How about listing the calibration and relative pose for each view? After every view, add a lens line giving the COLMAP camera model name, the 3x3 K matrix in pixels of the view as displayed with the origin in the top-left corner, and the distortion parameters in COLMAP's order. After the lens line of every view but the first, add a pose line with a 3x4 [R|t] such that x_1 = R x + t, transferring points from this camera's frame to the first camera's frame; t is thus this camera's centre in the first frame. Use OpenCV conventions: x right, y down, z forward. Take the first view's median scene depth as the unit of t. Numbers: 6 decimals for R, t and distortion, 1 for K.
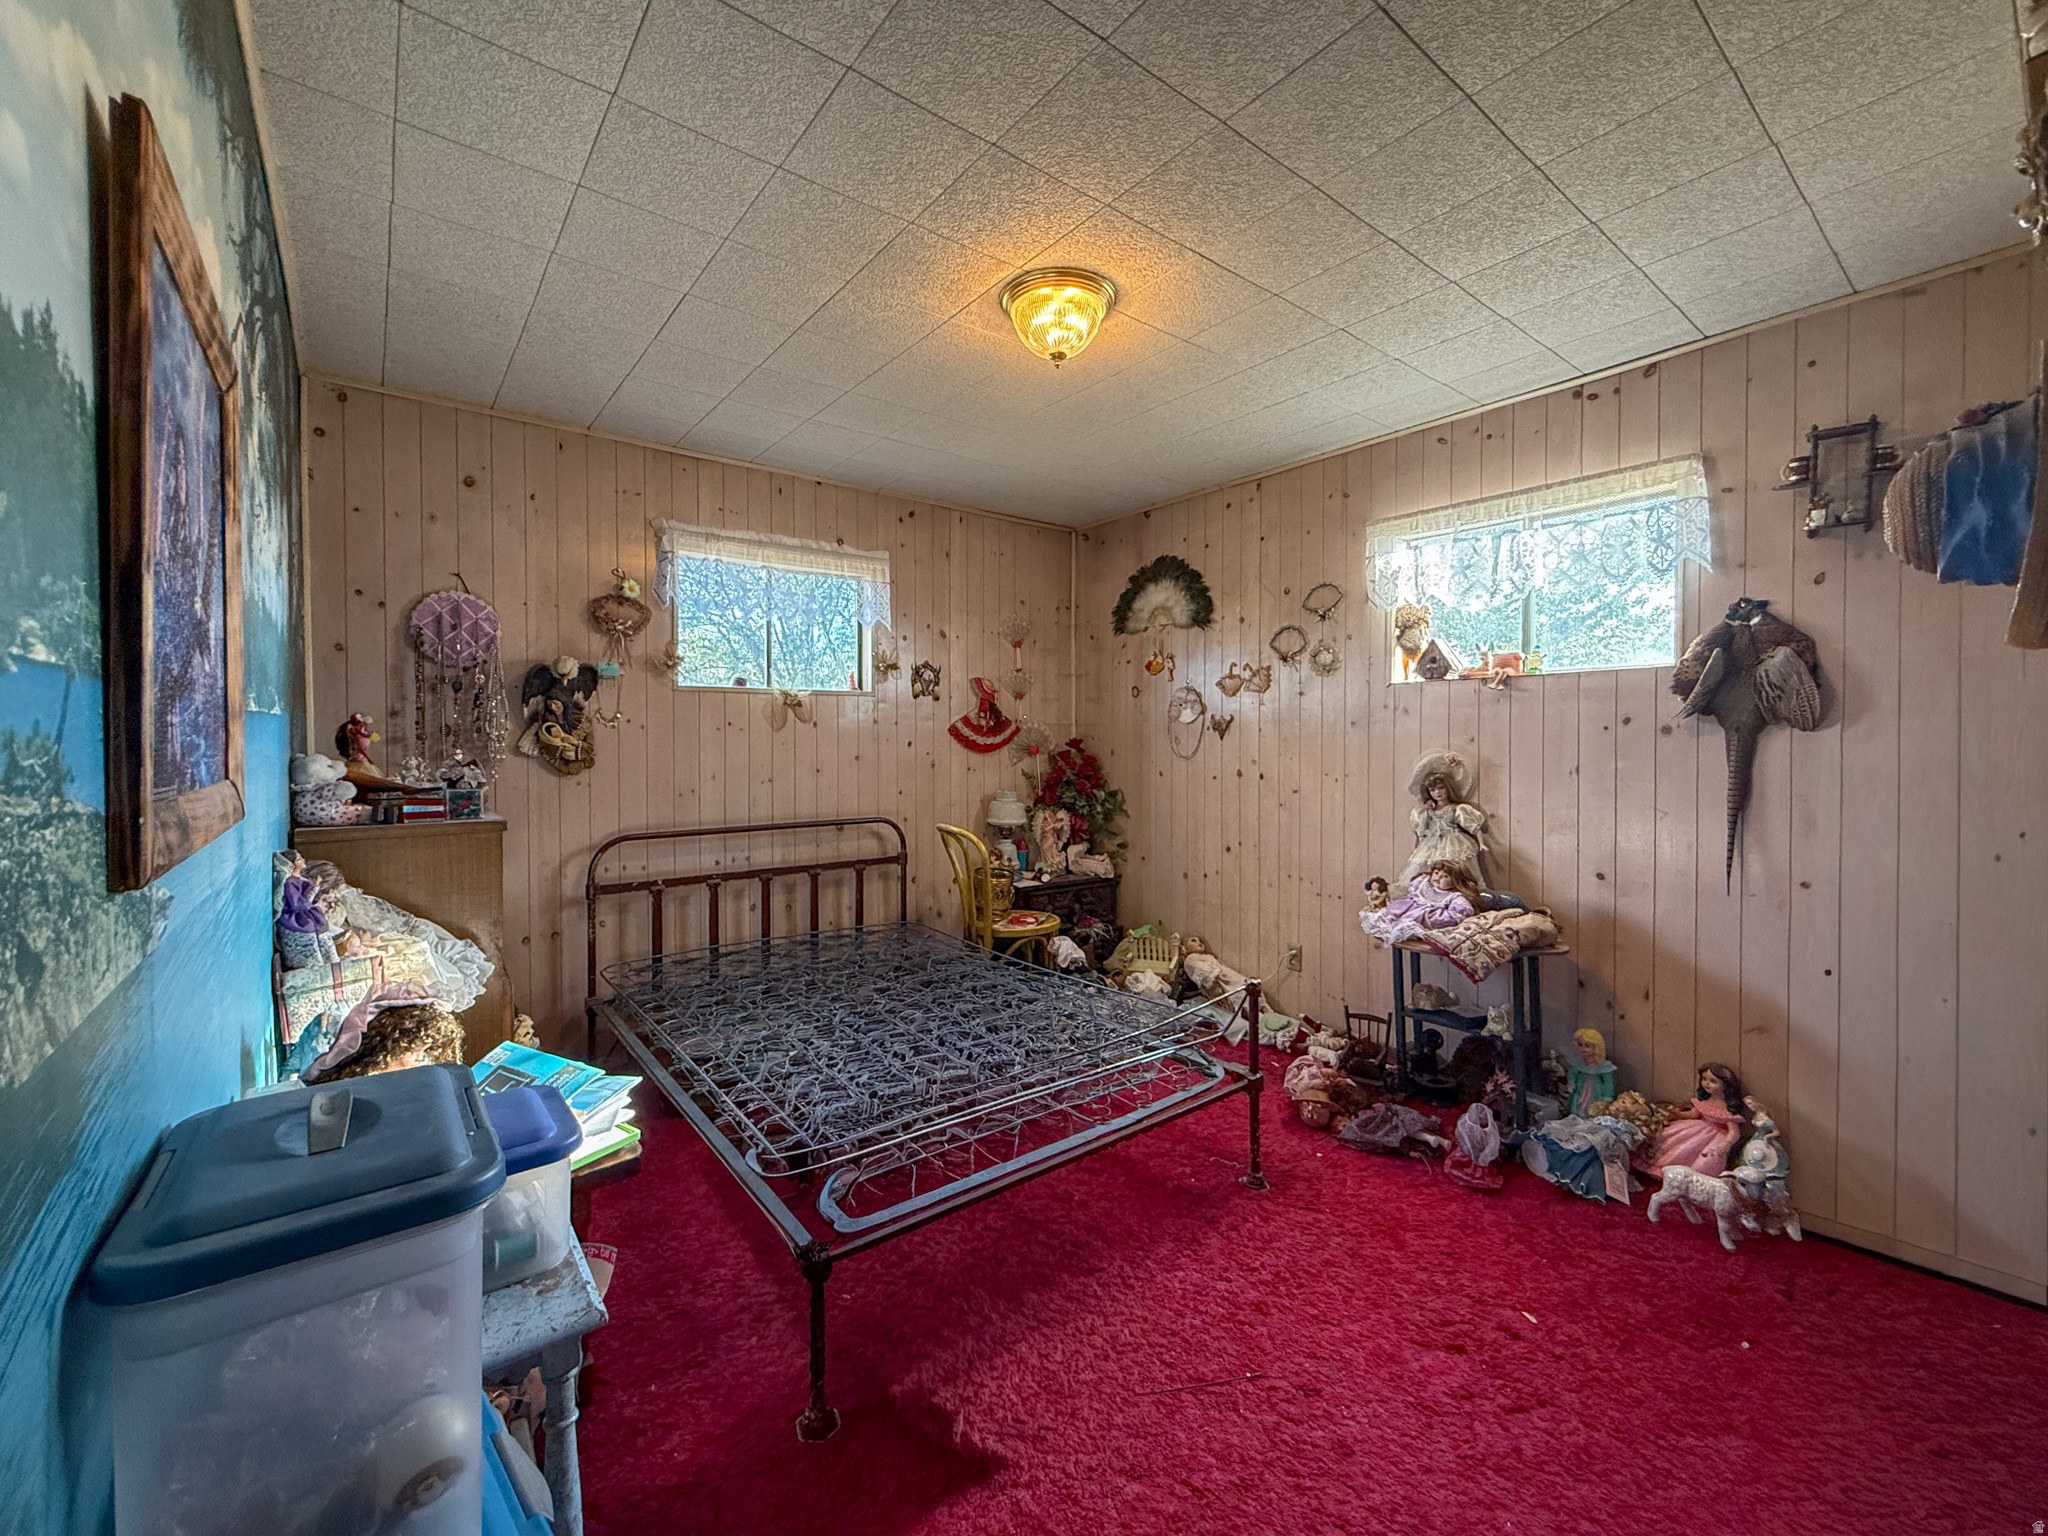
lens RADIAL K [[833.9, 0, 1024.0], [0, 833.9, 768.0], [0, 0, 1]] dist [0.000074, 0.000209]
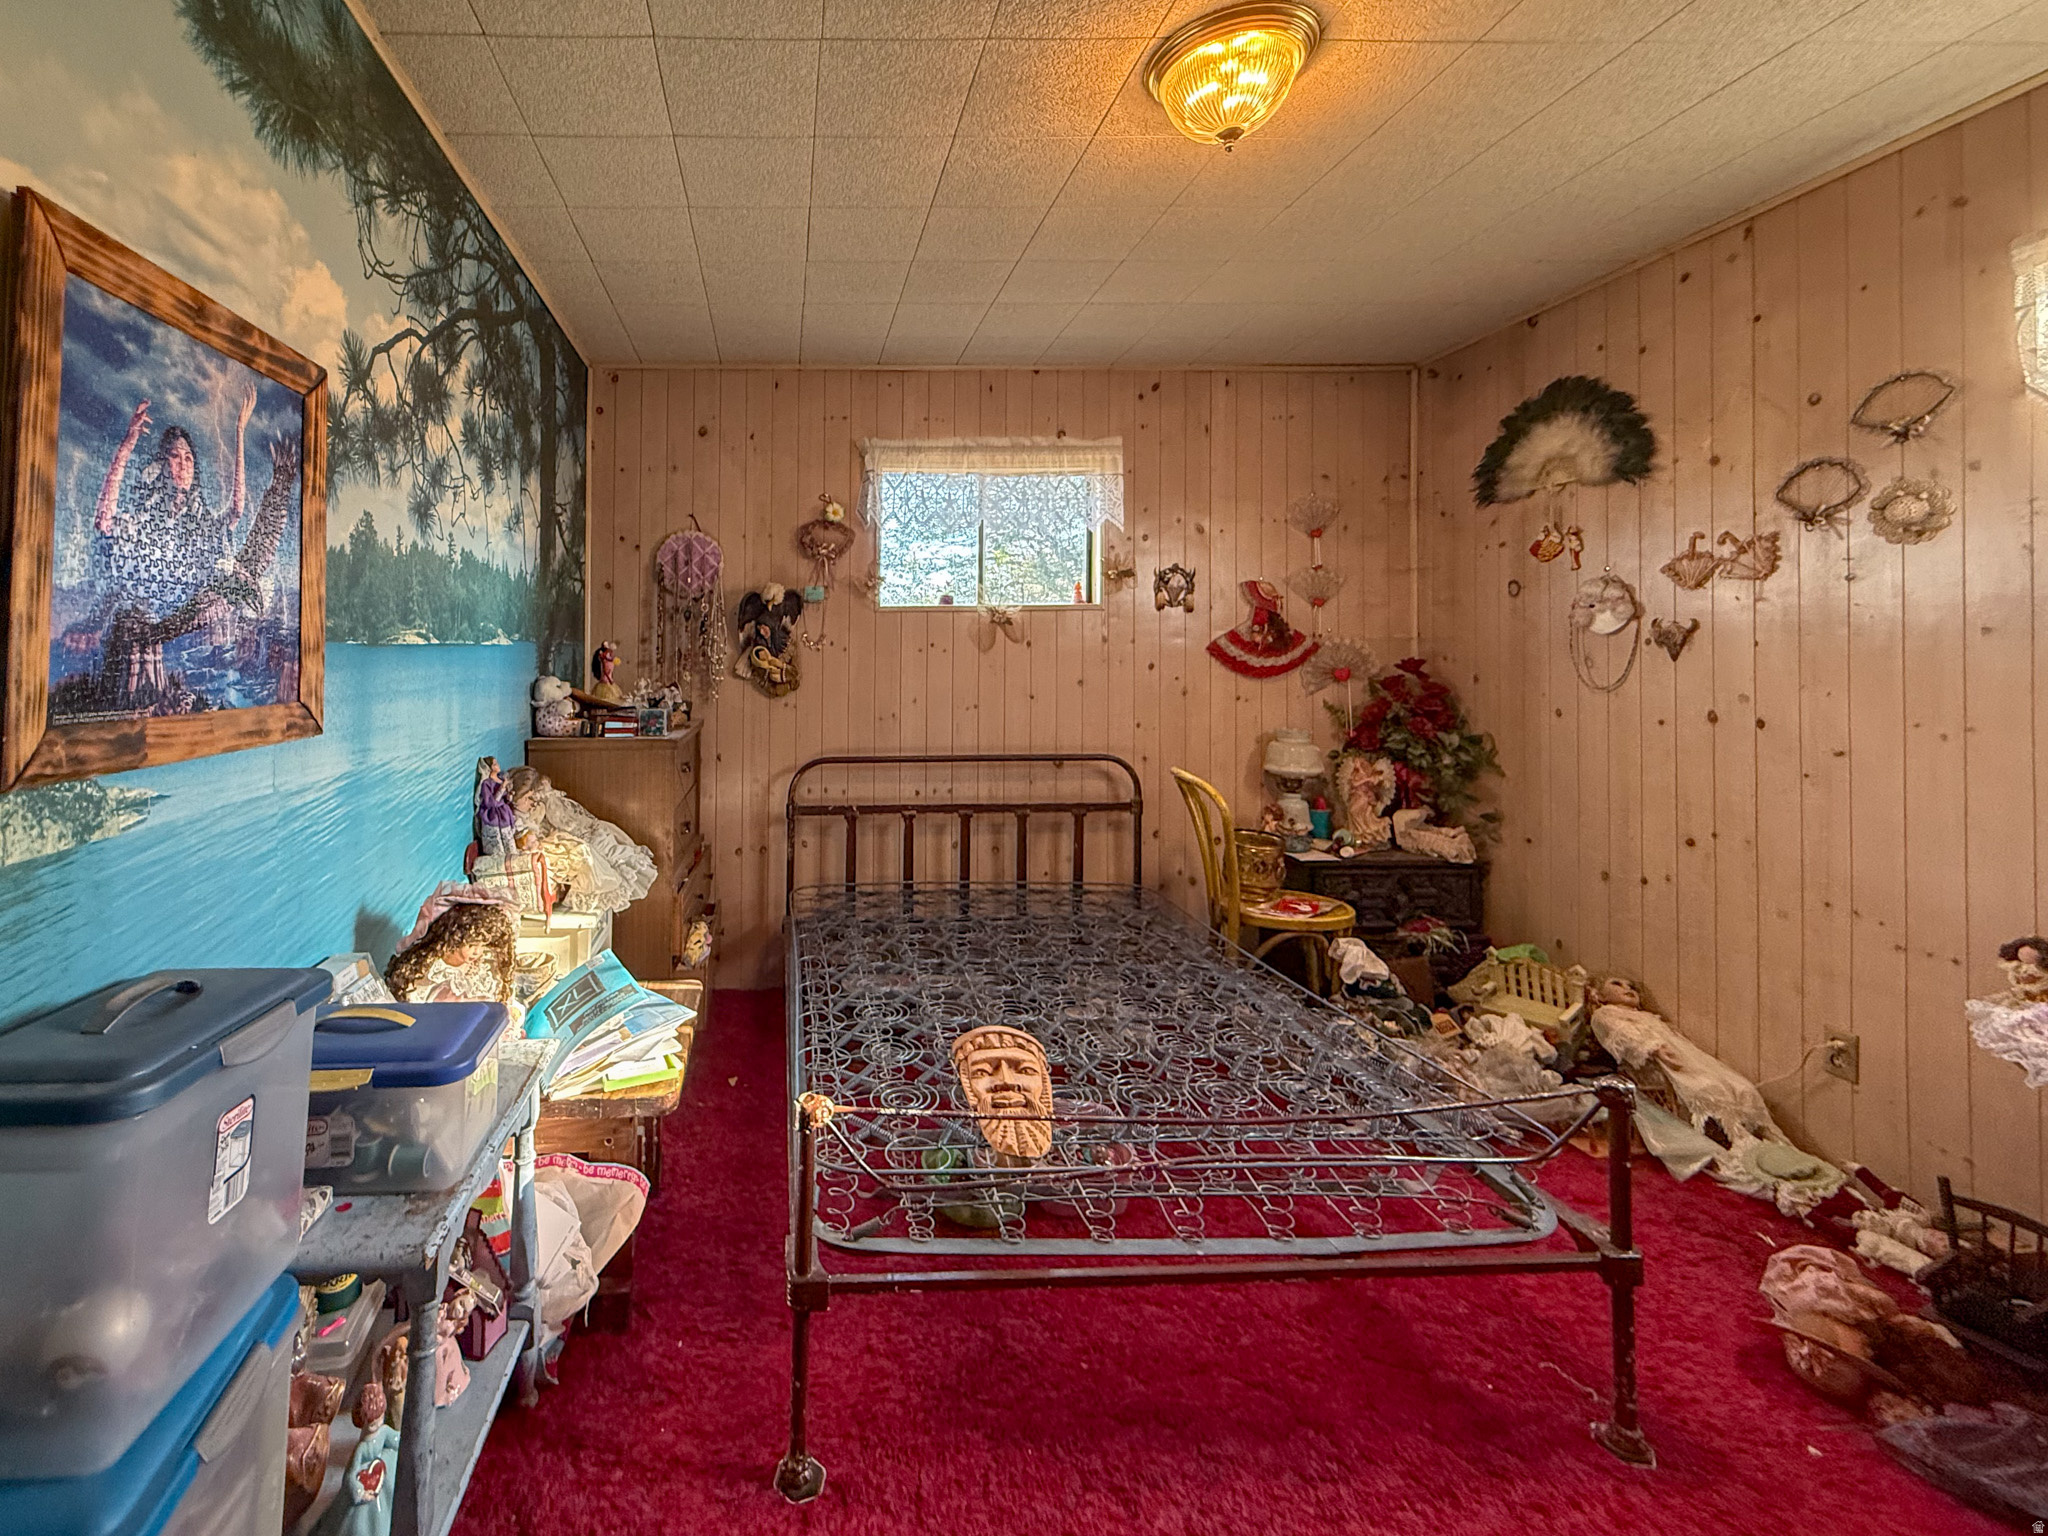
lens RADIAL K [[884.0, 0, 1024.1], [0, 884.0, 653.2], [0, 0, 1]] dist [0.000223, -0.000065]
pose [[0.802701, -0.003407, -0.596372, 0.275831], [-0.016325, 0.999483, -0.027683, -0.015502], [0.596158, 0.031957, 0.802231, 0.228012]]
